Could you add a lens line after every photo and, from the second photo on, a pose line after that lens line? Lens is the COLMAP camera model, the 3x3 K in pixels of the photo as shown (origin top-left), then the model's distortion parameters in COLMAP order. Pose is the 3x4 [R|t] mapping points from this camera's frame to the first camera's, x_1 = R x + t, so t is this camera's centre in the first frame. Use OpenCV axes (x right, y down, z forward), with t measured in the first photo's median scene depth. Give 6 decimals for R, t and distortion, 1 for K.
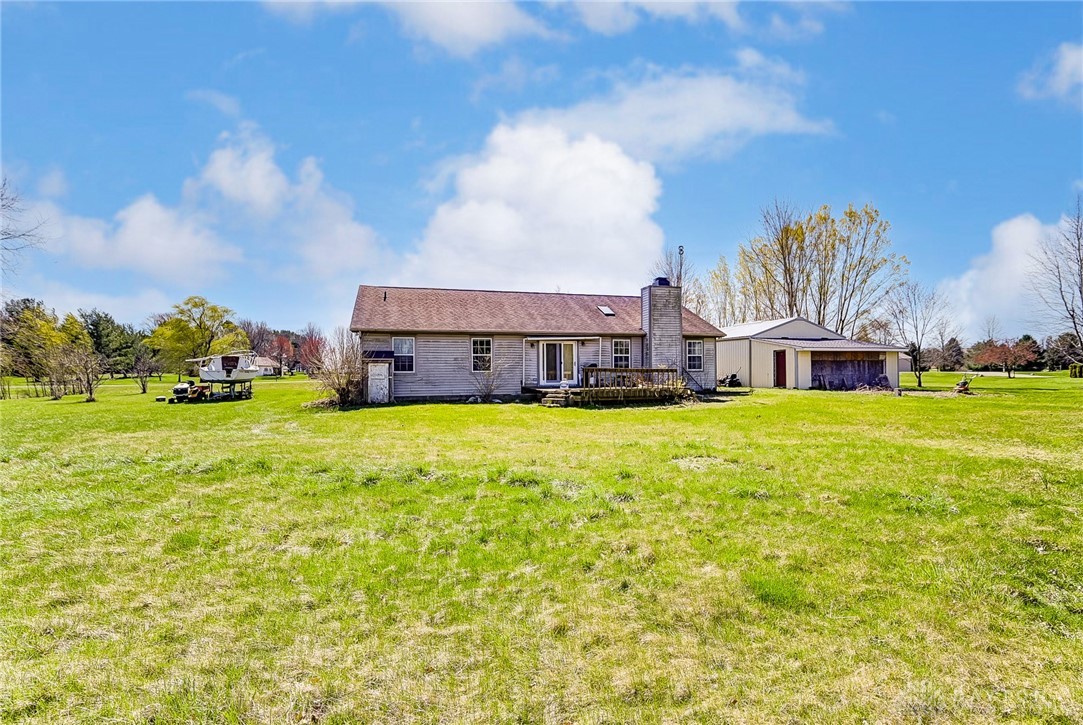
lens RADIAL K [[490.1, 0, 541.5], [0, 490.1, 362.5], [0, 0, 1]] dist [-0.002055, -0.000381]
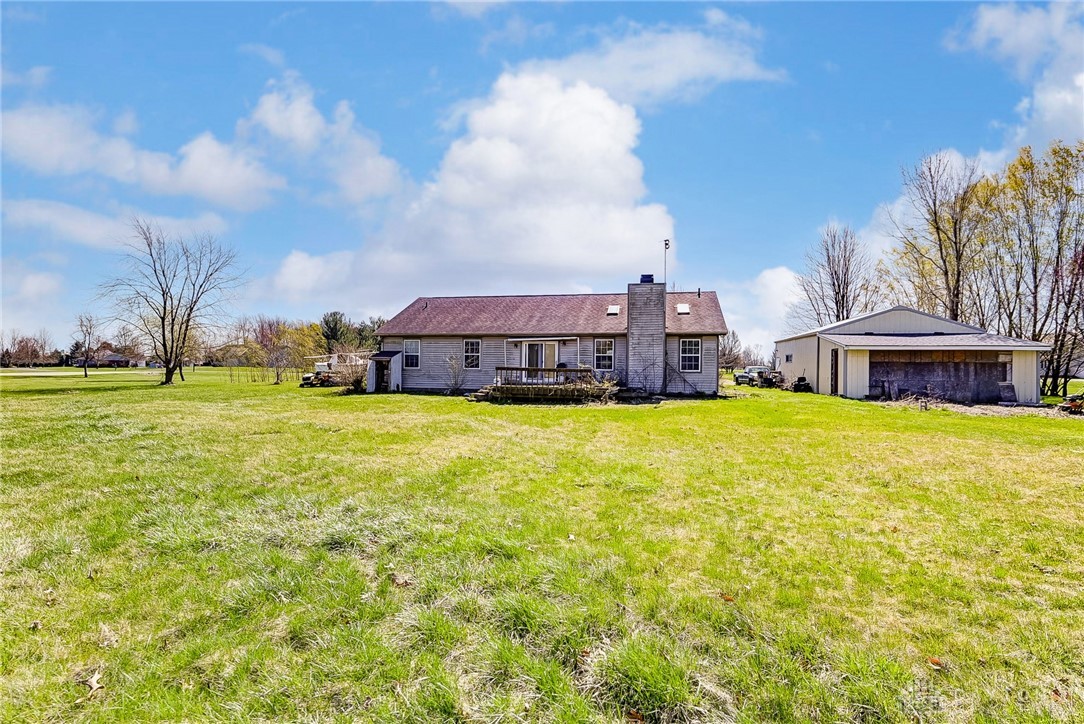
lens RADIAL K [[490.5, 0, 542.0], [0, 490.5, 362.0], [0, 0, 1]] dist [-0.002055, -0.000381]
pose [[0.882412, 0.010359, -0.470363, 0.536546], [-0.008346, 0.999945, 0.006365, -0.005574], [0.470403, -0.001691, 0.882450, 0.051728]]
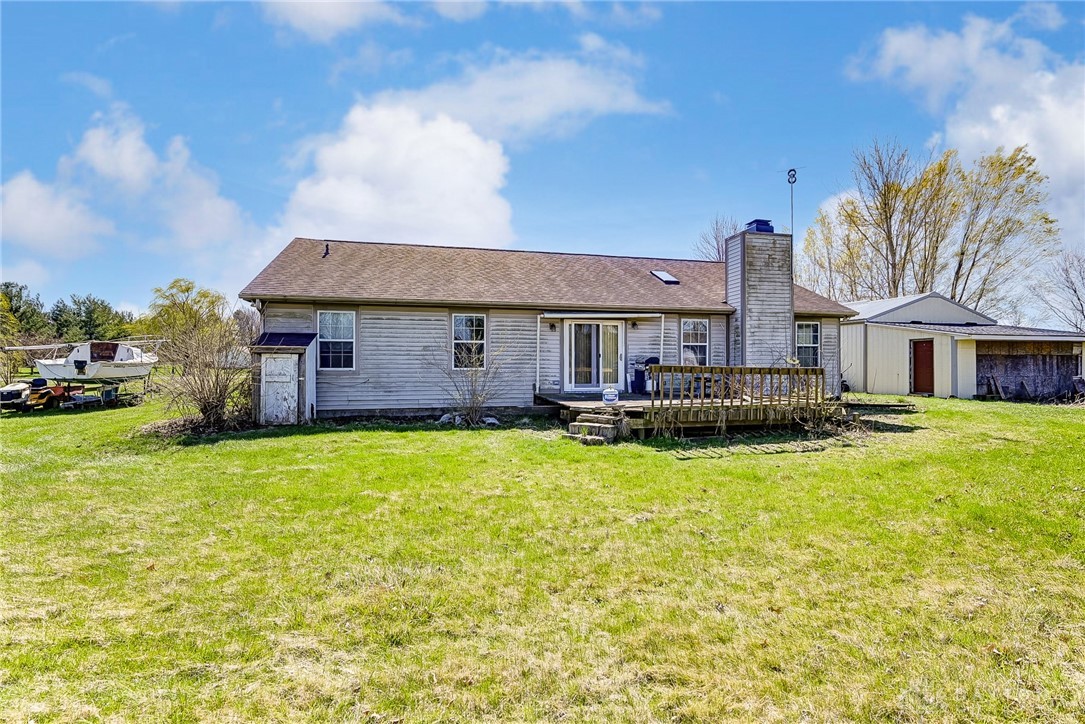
lens RADIAL K [[491.0, 0, 542.5], [0, 491.0, 362.0], [0, 0, 1]] dist [-0.002055, -0.000381]
pose [[0.999033, 0.007233, -0.043367, -0.004133], [-0.006676, 0.999894, 0.012963, 0.001292], [0.043456, -0.012661, 0.998975, 0.372420]]
